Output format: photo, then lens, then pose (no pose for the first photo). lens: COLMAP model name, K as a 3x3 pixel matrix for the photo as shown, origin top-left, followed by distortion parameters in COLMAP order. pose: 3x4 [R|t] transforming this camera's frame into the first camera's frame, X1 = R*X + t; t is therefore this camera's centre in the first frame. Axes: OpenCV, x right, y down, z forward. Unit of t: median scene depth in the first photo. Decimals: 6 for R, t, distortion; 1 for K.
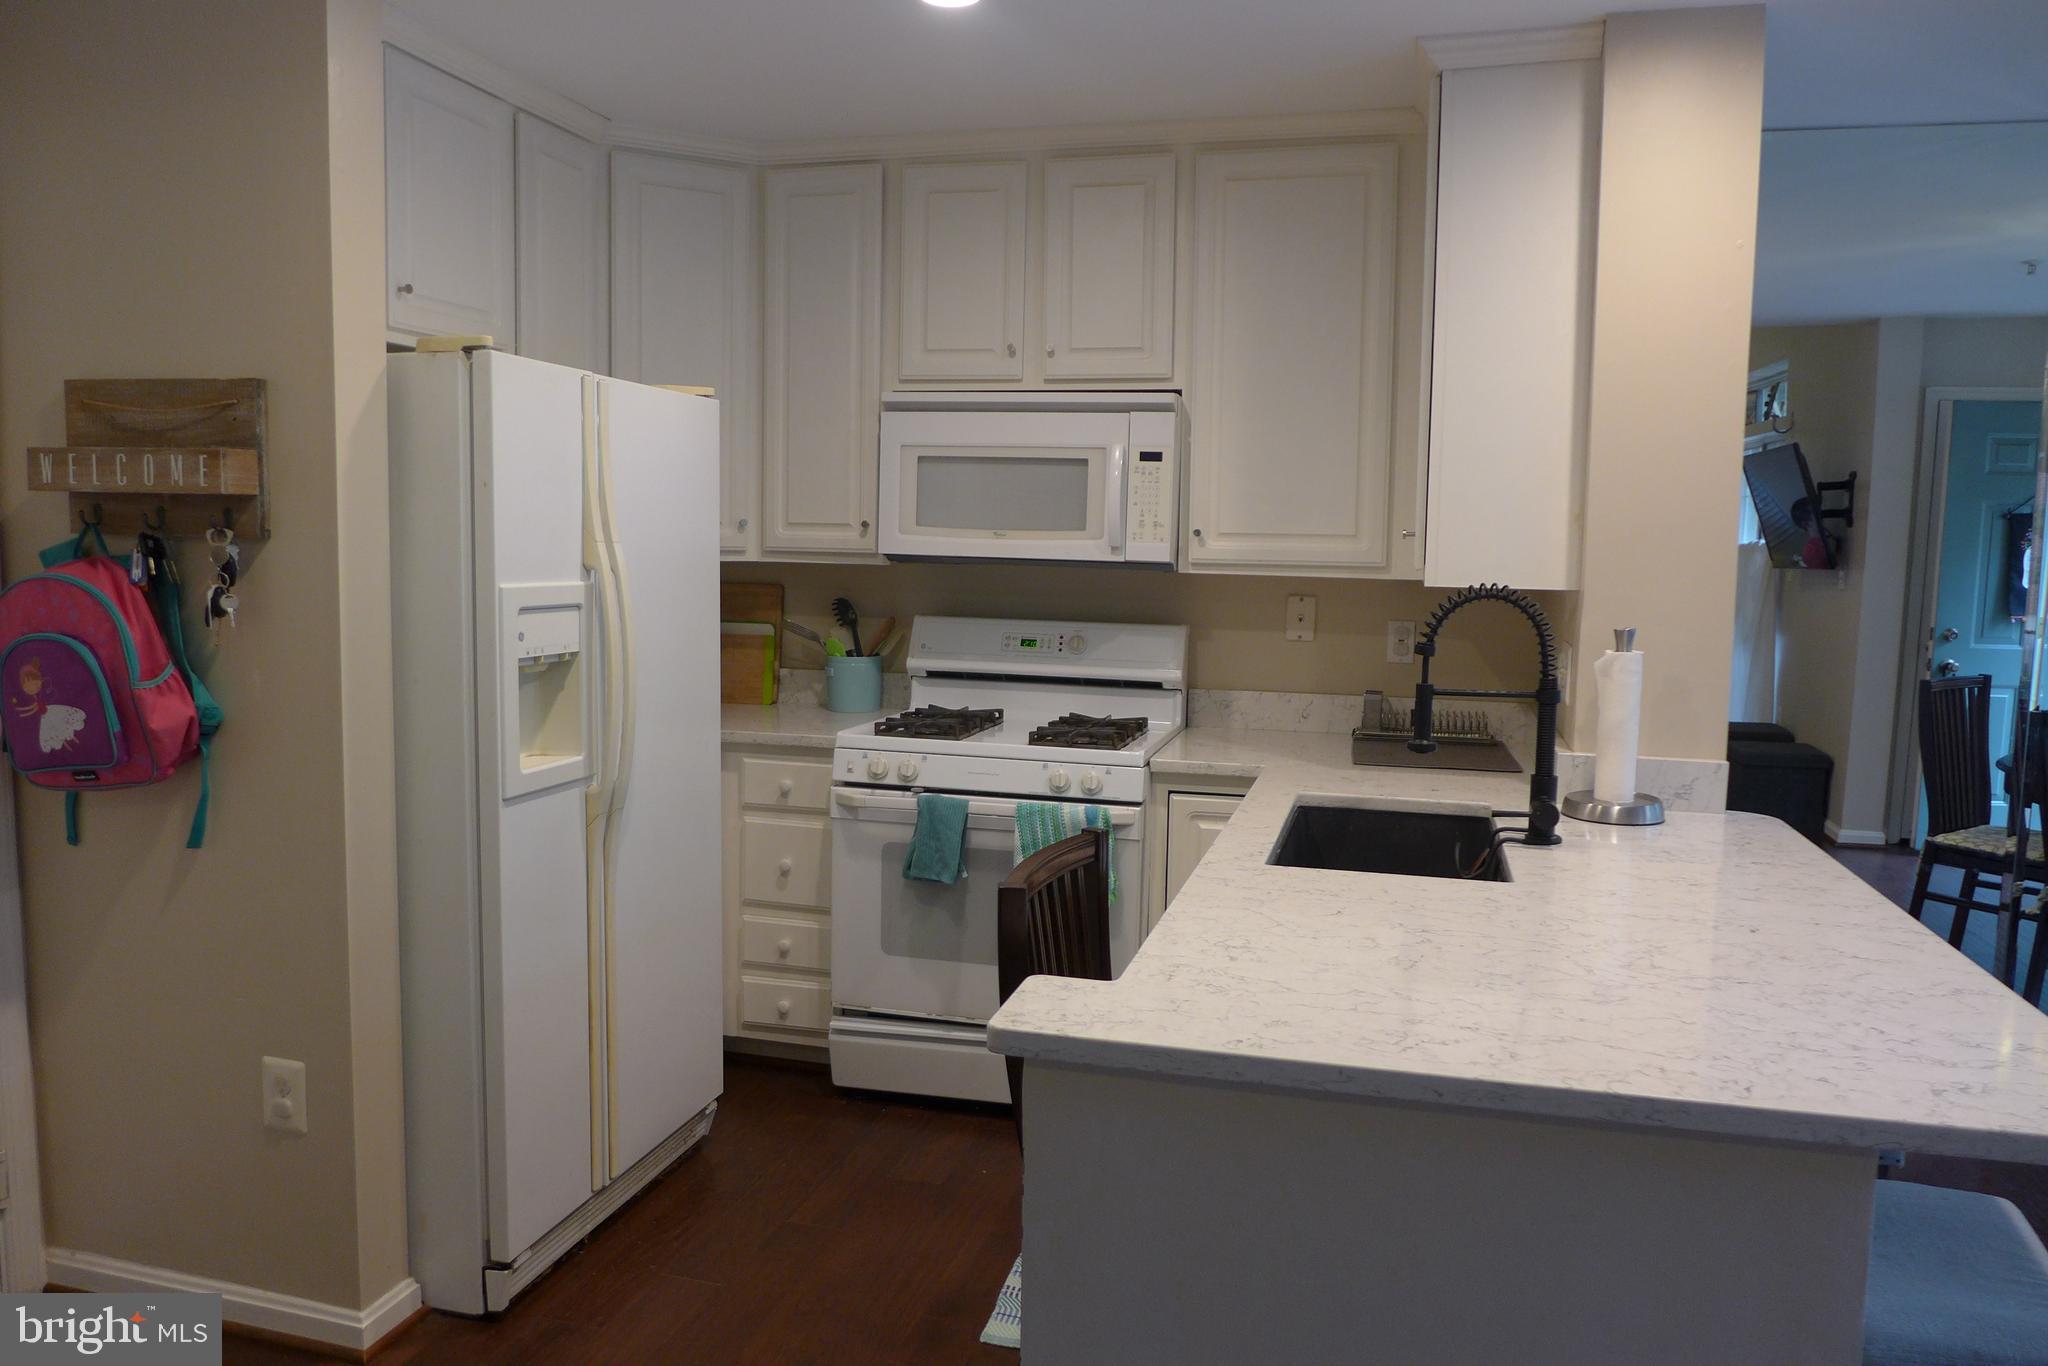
lens RADIAL K [[1457.8, 0, 1018.2], [0, 1457.8, 673.7], [0, 0, 1]] dist [-0.060882, 0.030204]
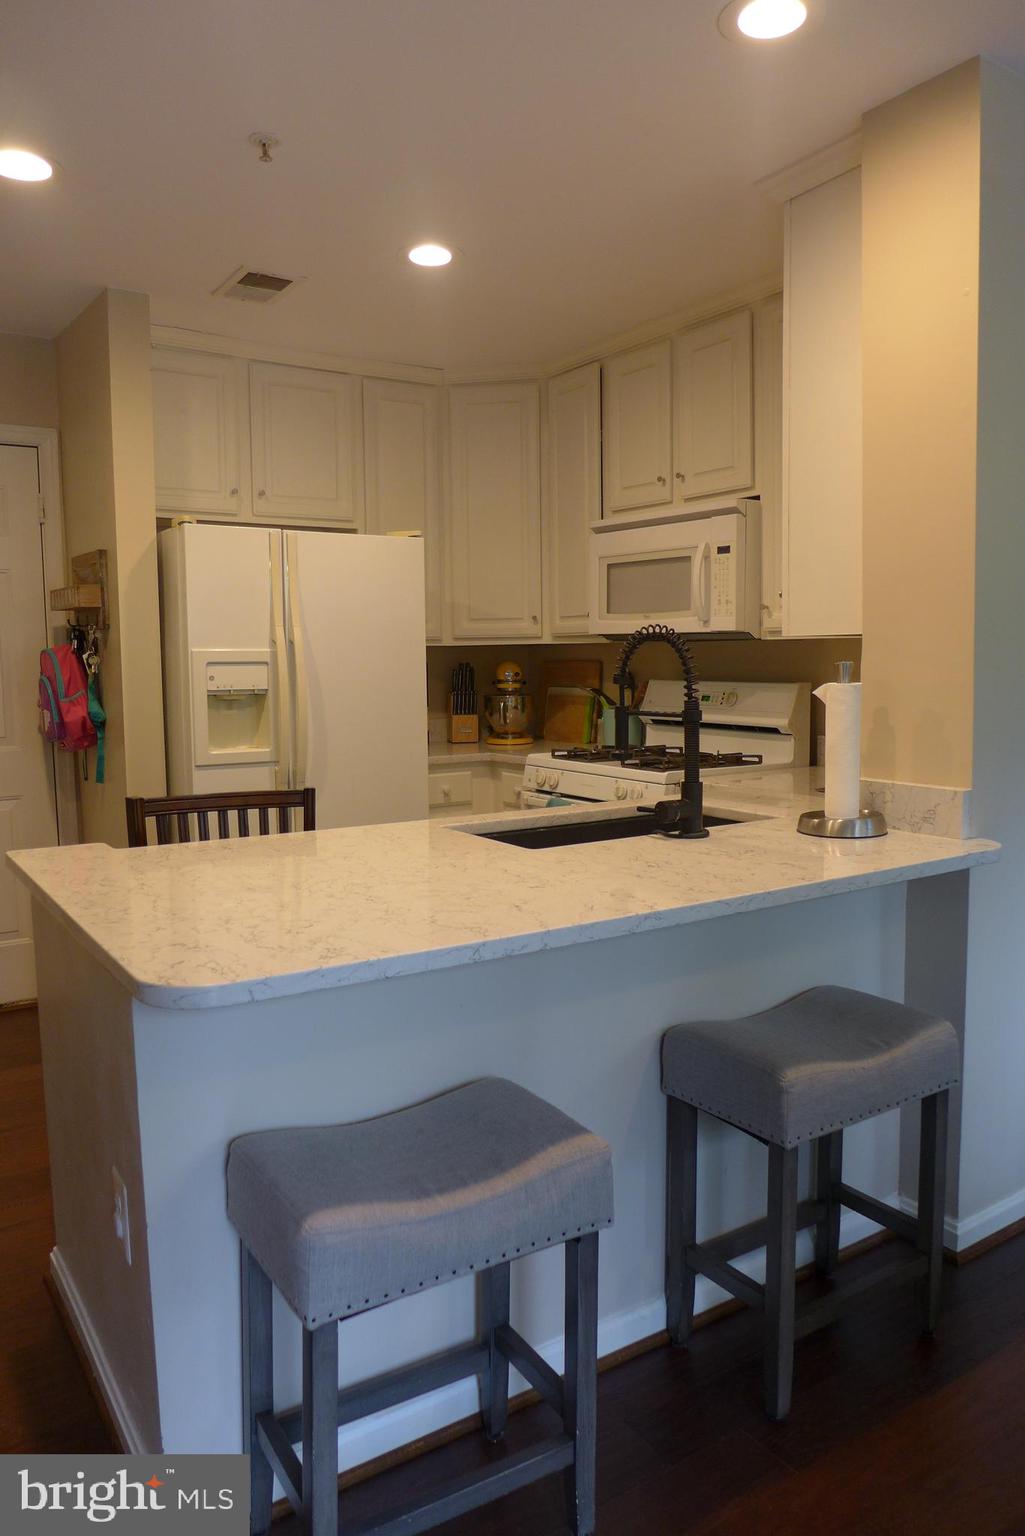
lens RADIAL K [[1093.4, 0, 522.2], [0, 1093.4, 765.4], [0, 0, 1]] dist [-0.060882, 0.030204]
pose [[0.748383, 0.039419, -0.662094, 0.620474], [-0.036900, 0.999161, 0.017777, 0.032751], [0.662239, 0.011127, 0.749210, 0.162347]]
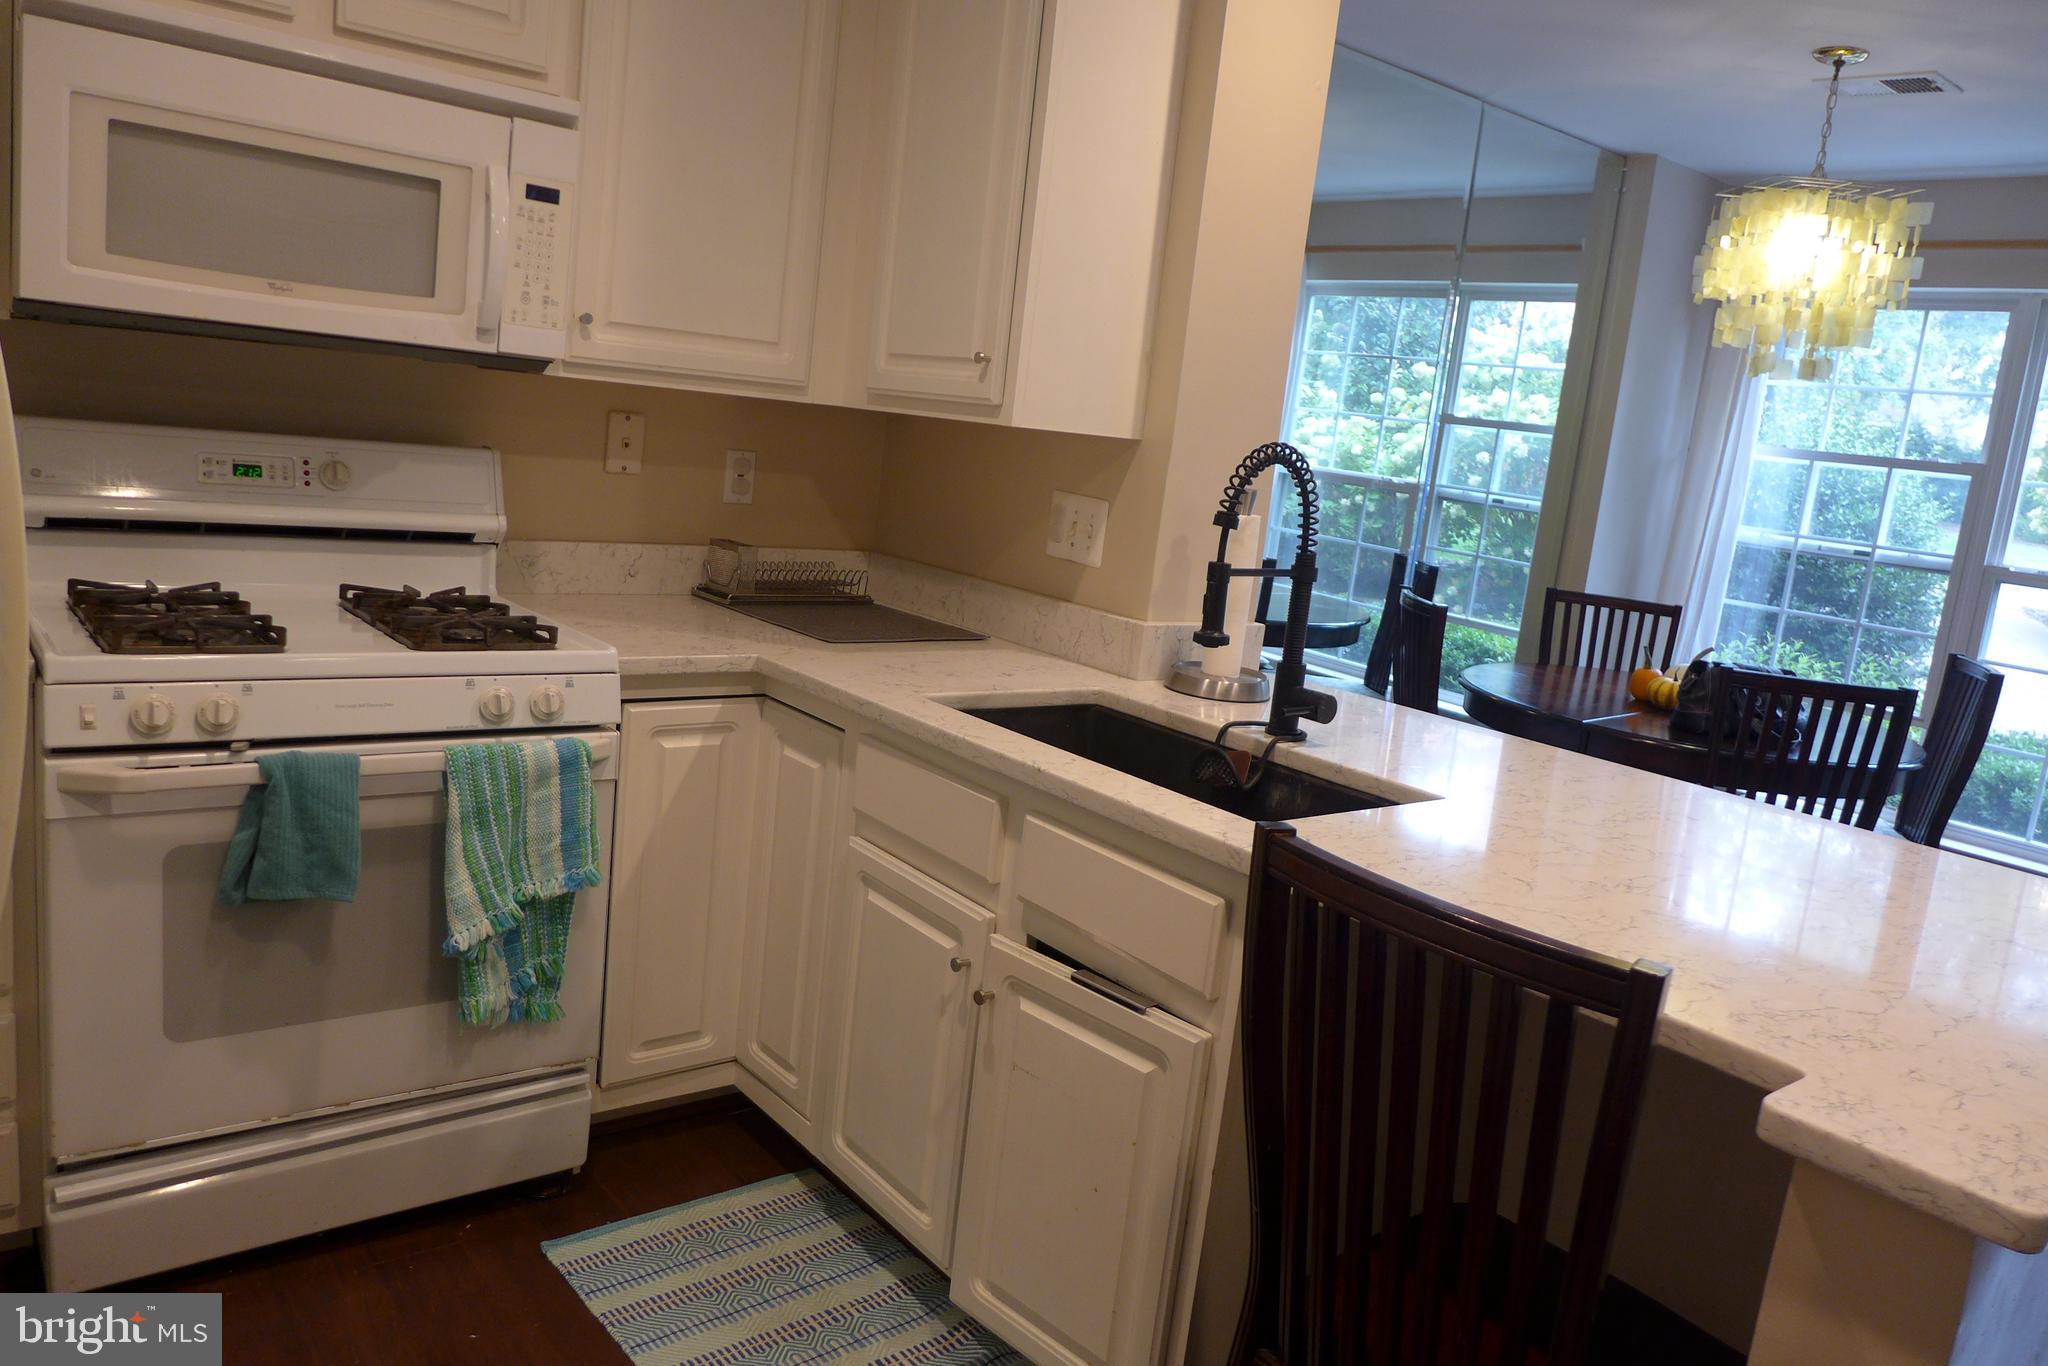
lens RADIAL K [[1457.8, 0, 1018.2], [0, 1457.8, 673.7], [0, 0, 1]] dist [-0.060882, 0.030204]
pose [[0.598000, -0.092828, 0.796102, -0.323655], [-0.022507, 0.990934, 0.132452, -0.026902], [-0.801180, -0.097125, 0.590489, 0.437120]]
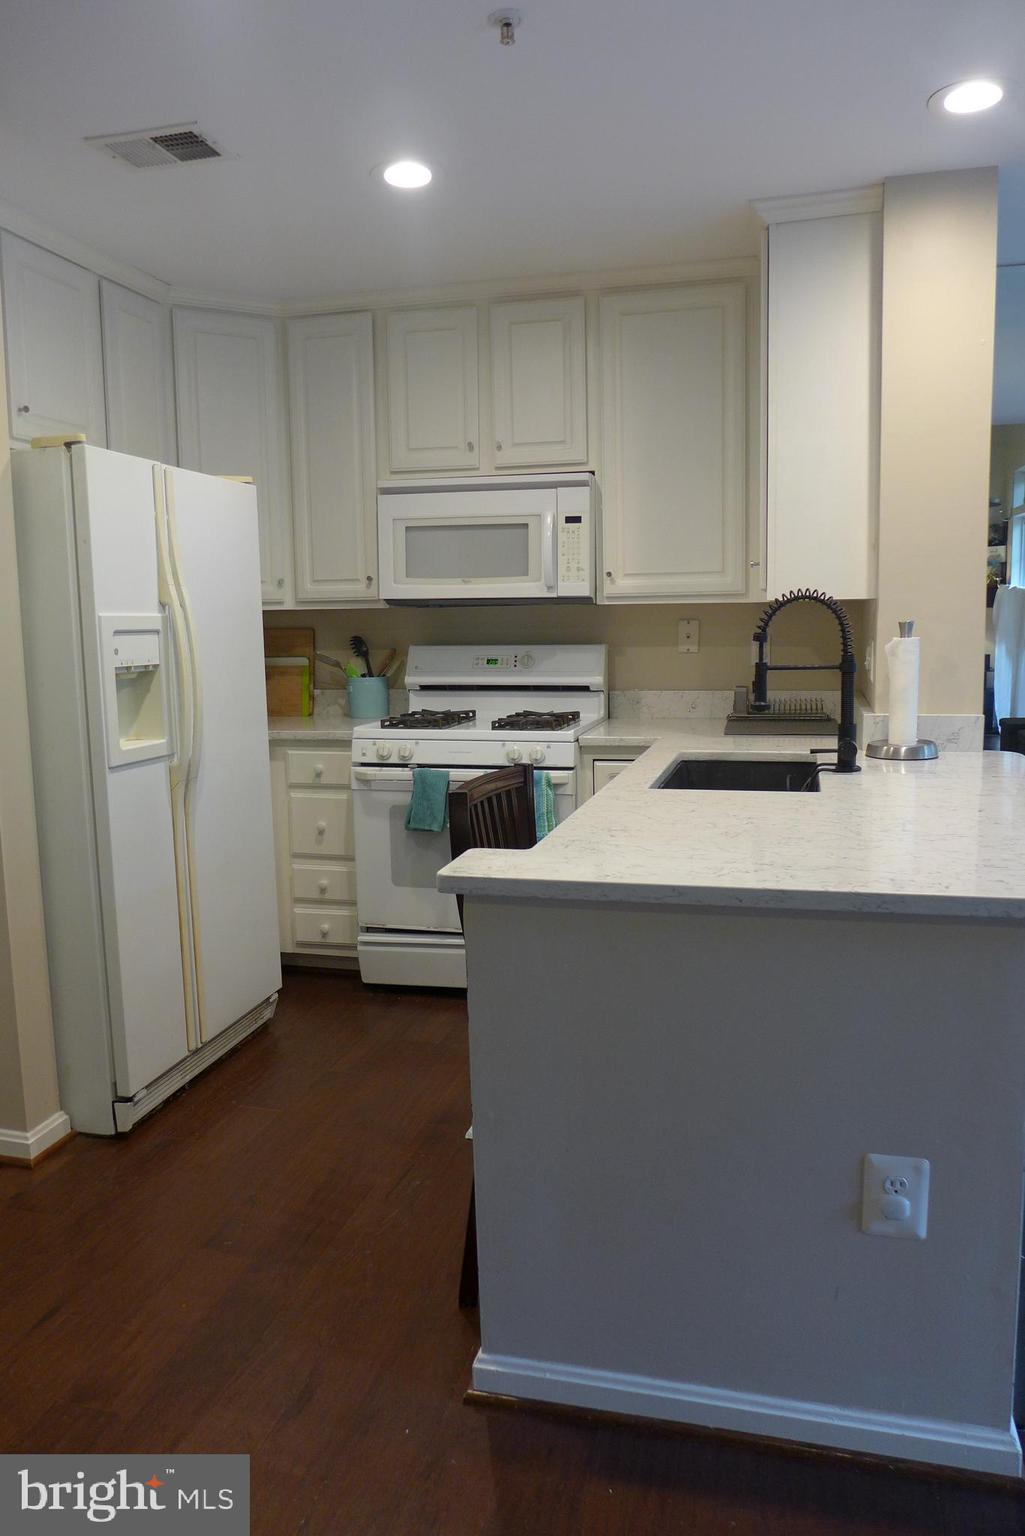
lens RADIAL K [[1093.4, 0, 522.2], [0, 1093.4, 765.4], [0, 0, 1]] dist [-0.060882, 0.030204]
pose [[0.999267, -0.037112, 0.009352, 0.025220], [0.036682, 0.998419, 0.042586, 0.038634], [-0.010918, -0.042212, 0.999049, -0.041648]]
